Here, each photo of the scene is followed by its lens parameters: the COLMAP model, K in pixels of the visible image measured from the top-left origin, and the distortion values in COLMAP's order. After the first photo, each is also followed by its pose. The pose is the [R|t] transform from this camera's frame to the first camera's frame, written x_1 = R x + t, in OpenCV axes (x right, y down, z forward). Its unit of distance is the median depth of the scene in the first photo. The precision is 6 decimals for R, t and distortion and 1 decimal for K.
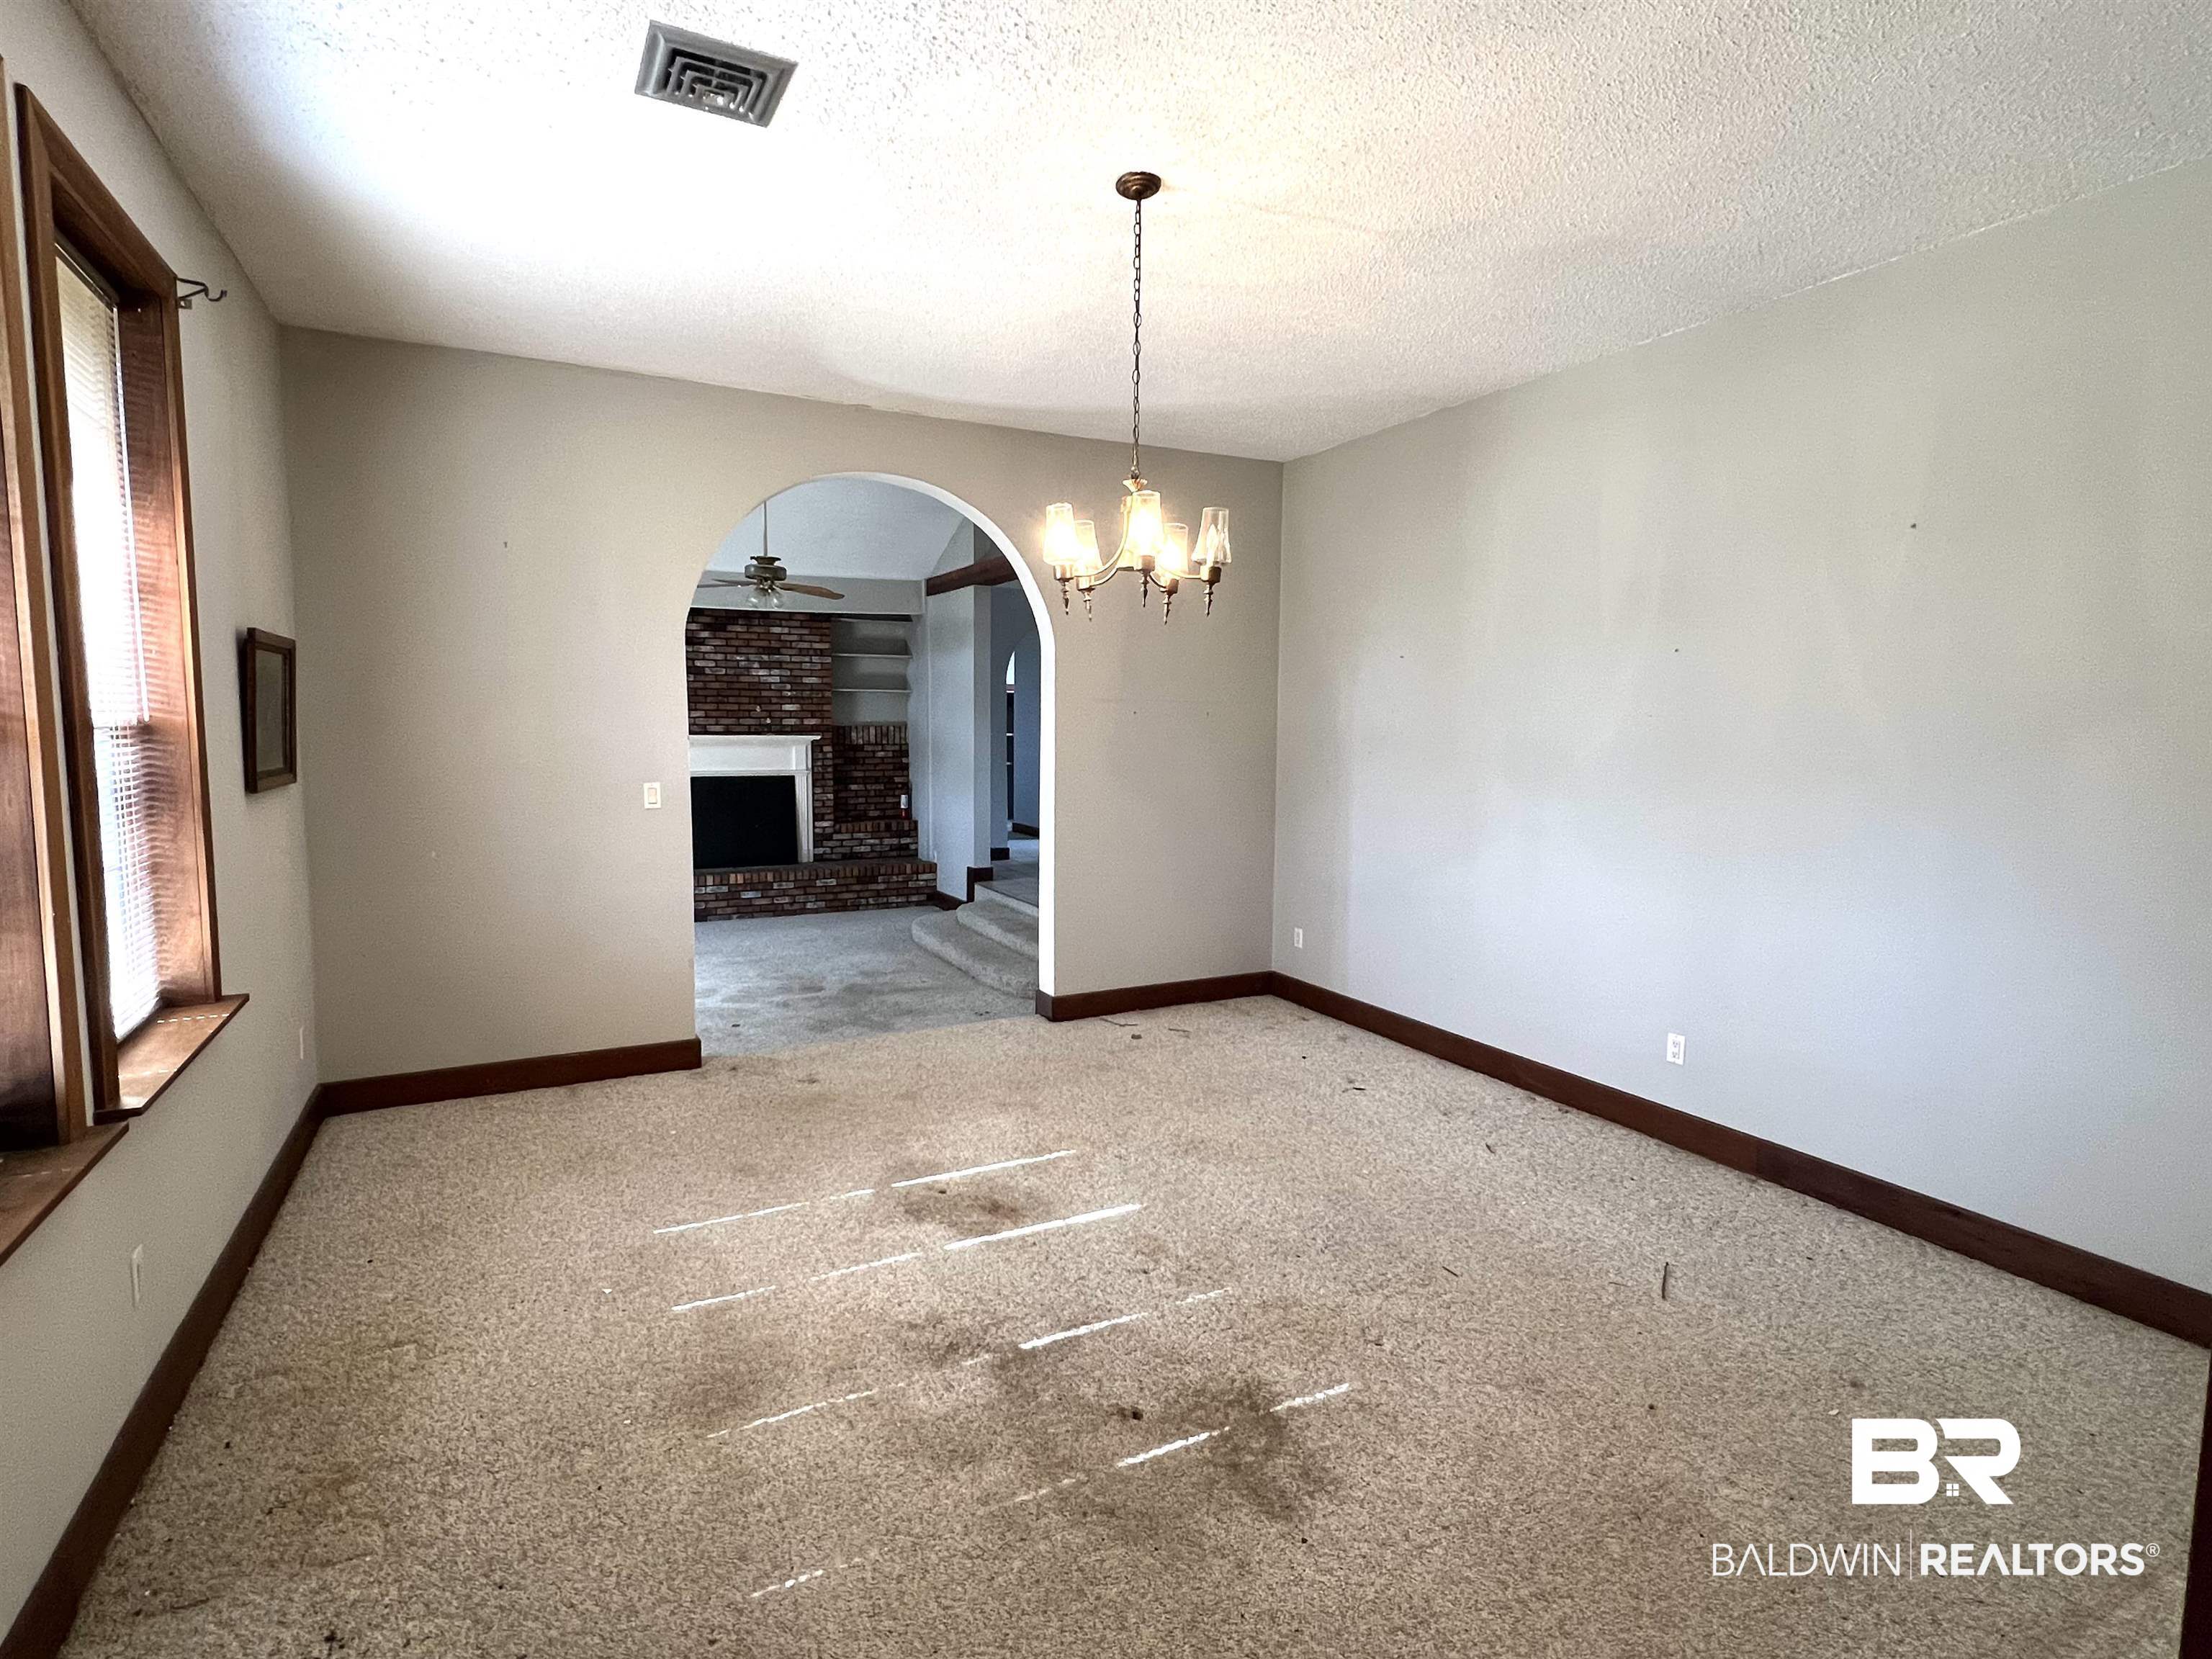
lens RADIAL K [[1104.0, 0, 1103.4], [0, 1104.0, 818.4], [0, 0, 1]] dist [-0.002452, -0.000050]
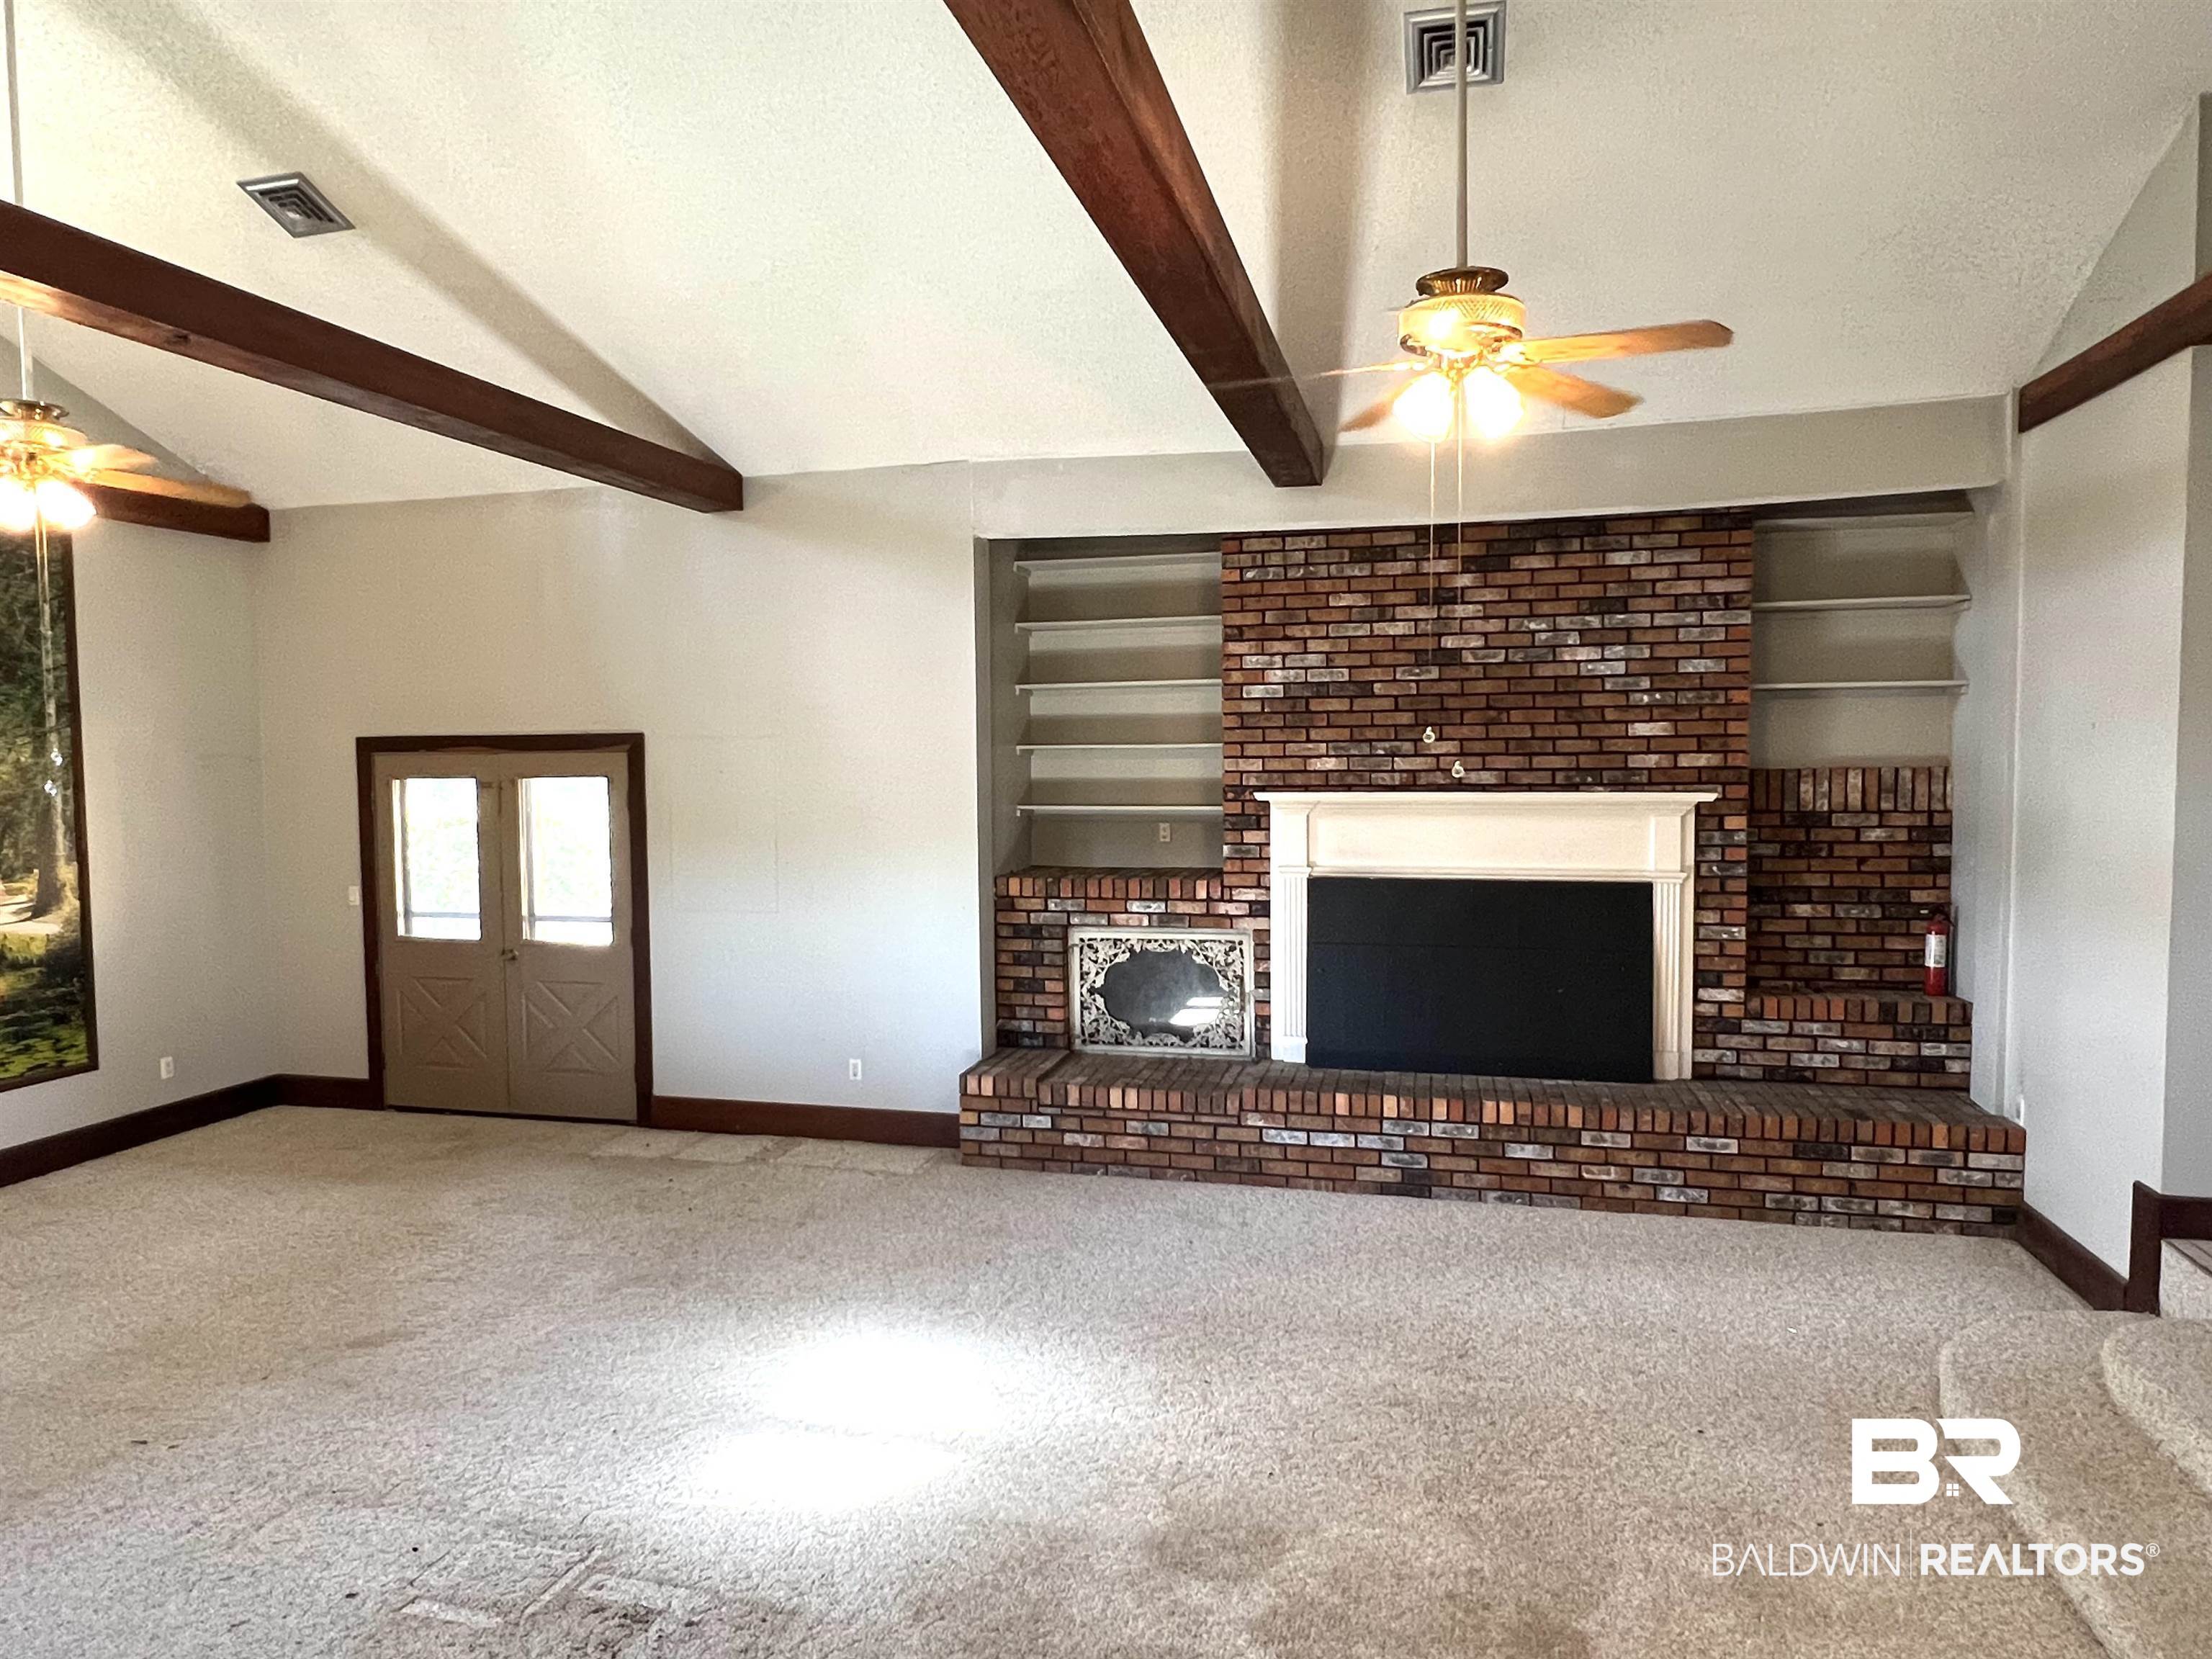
lens RADIAL K [[1399.8, 0, 1114.5], [0, 1399.8, 826.6], [0, 0, 1]] dist [0.011219, -0.000198]
pose [[0.750431, 0.023381, -0.660535, -0.069970], [-0.042513, 0.999012, -0.012937, -0.044514], [0.659580, 0.037790, 0.750684, 0.431700]]
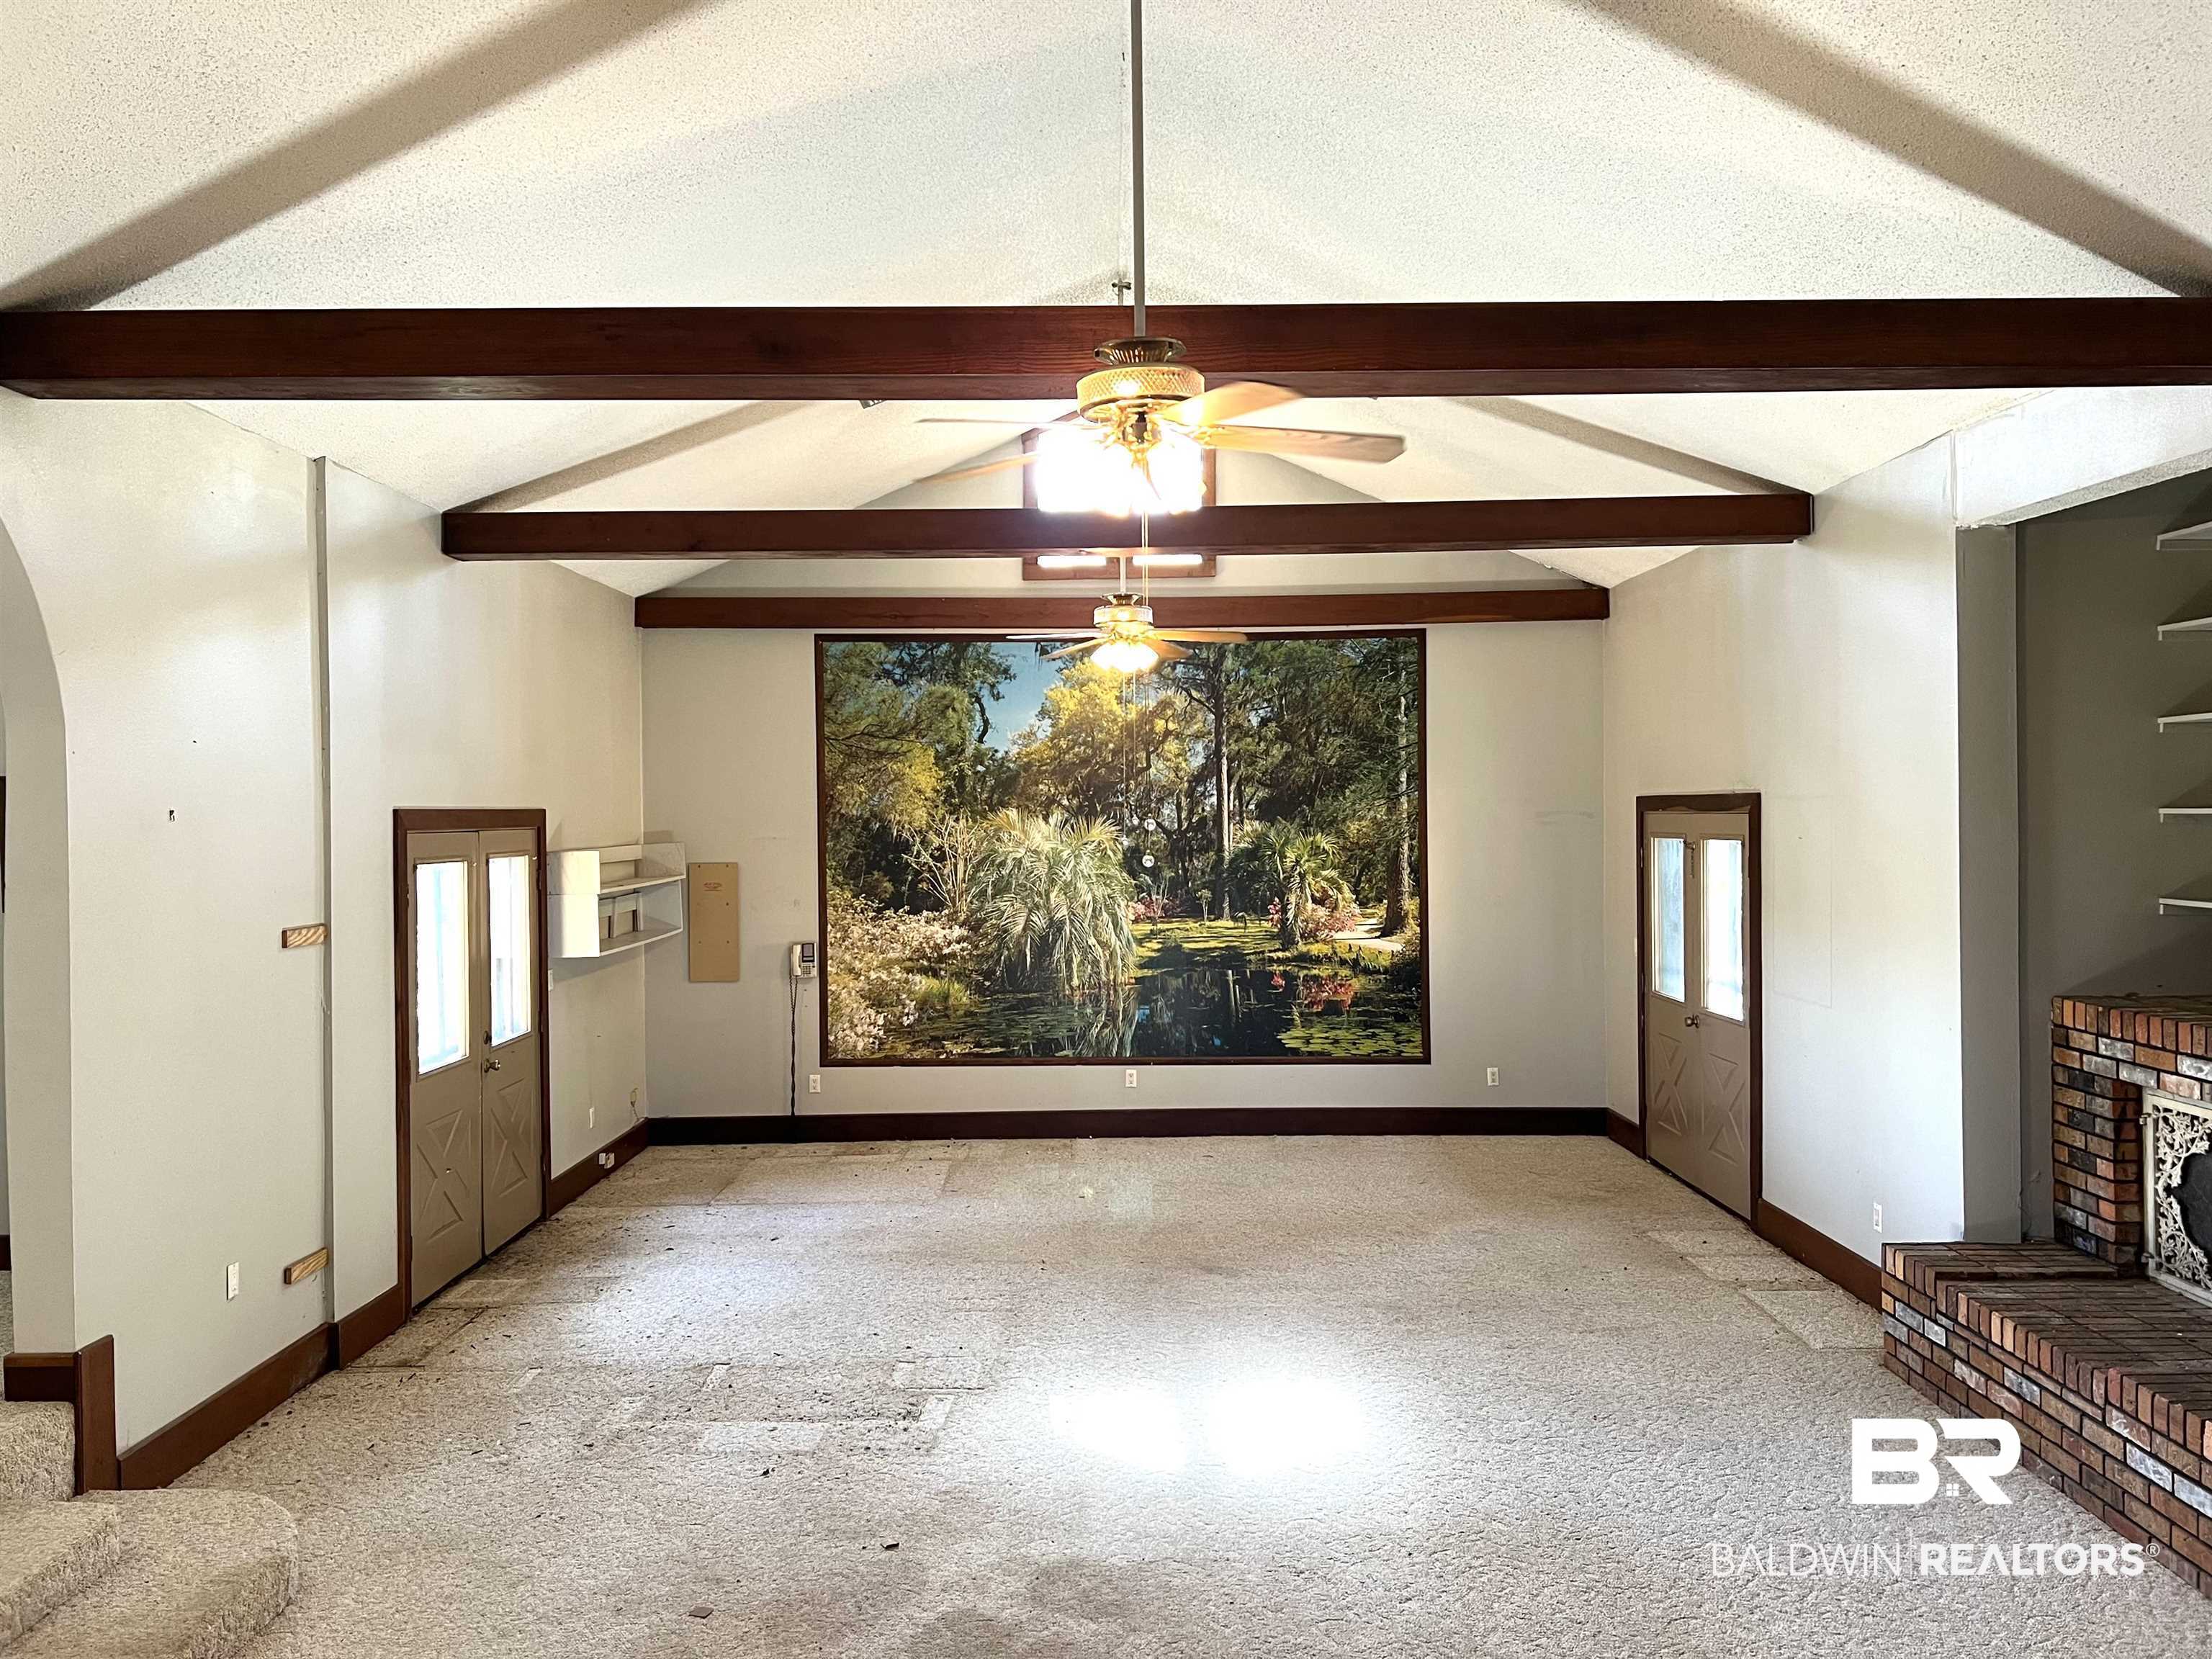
lens RADIAL K [[1685.6, 0, 1104.9], [0, 1685.6, 812.9], [0, 0, 1]] dist [0.006907, -0.018112]
pose [[-0.463304, -0.000996, -0.886199, 0.078103], [-0.071116, 0.996816, 0.036059, -0.081542], [0.883341, 0.079729, -0.461900, 0.826400]]
